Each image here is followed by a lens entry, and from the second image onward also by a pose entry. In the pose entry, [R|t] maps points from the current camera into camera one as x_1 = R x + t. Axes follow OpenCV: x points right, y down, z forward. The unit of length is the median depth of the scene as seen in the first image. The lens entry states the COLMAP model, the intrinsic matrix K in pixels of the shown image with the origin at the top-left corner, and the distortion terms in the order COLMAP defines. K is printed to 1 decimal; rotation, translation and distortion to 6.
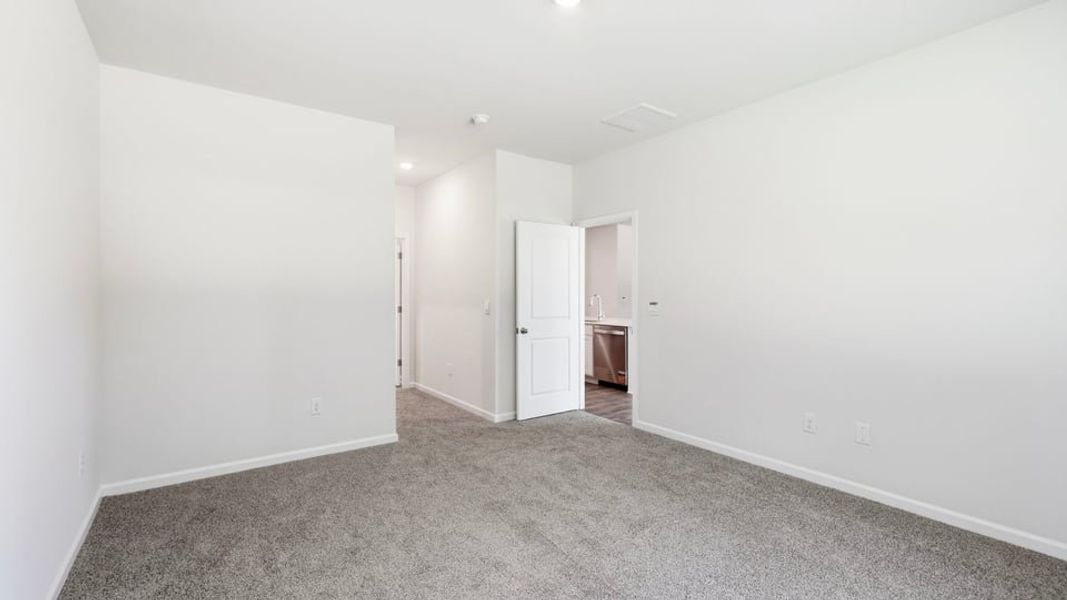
lens RADIAL K [[458.5, 0, 526.0], [0, 458.5, 295.9], [0, 0, 1]] dist [0.008422, -0.001007]
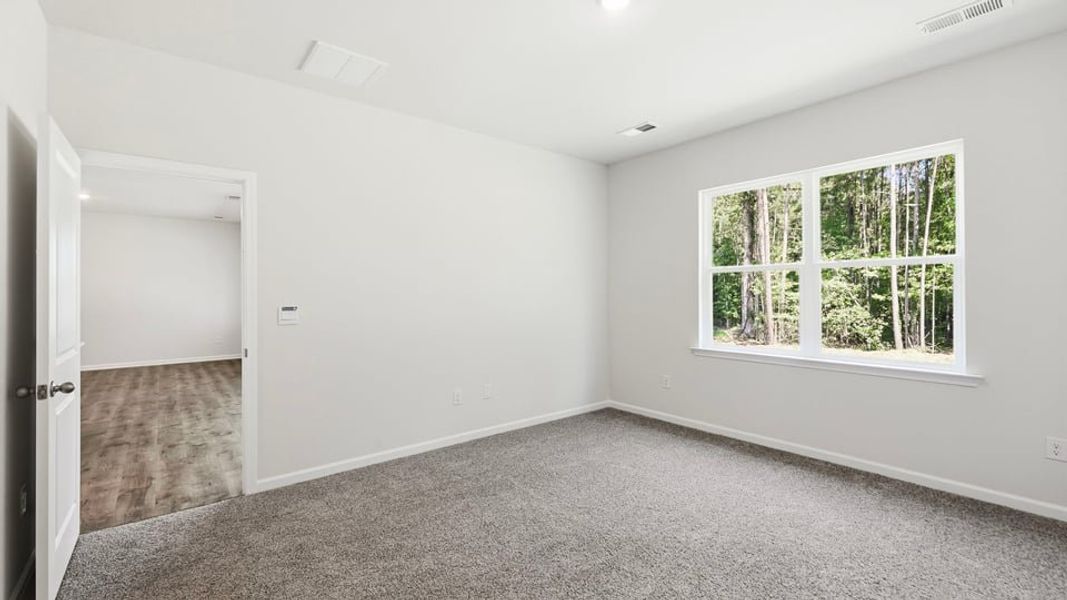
lens RADIAL K [[439.6, 0, 527.4], [0, 439.6, 294.4], [0, 0, 1]] dist [-0.011709, -0.000325]
pose [[-0.053618, 0.003316, 0.998556, -0.499088], [0.017796, 0.999839, -0.002365, 0.002177], [-0.998403, 0.017643, -0.053669, 0.736034]]
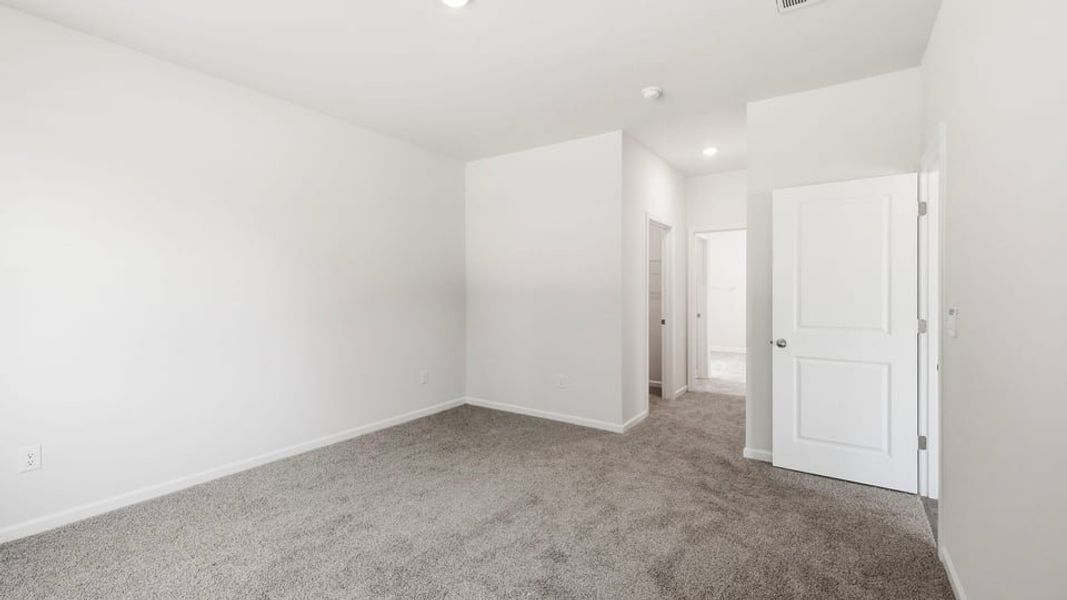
lens RADIAL K [[458.5, 0, 534.4], [0, 458.5, 293.9], [0, 0, 1]] dist [0.008422, -0.001007]
pose [[0.353086, 0.008655, -0.935551, 0.648258], [-0.008747, 0.999944, 0.005950, -0.001706], [0.935550, 0.006083, 0.353142, 0.474131]]
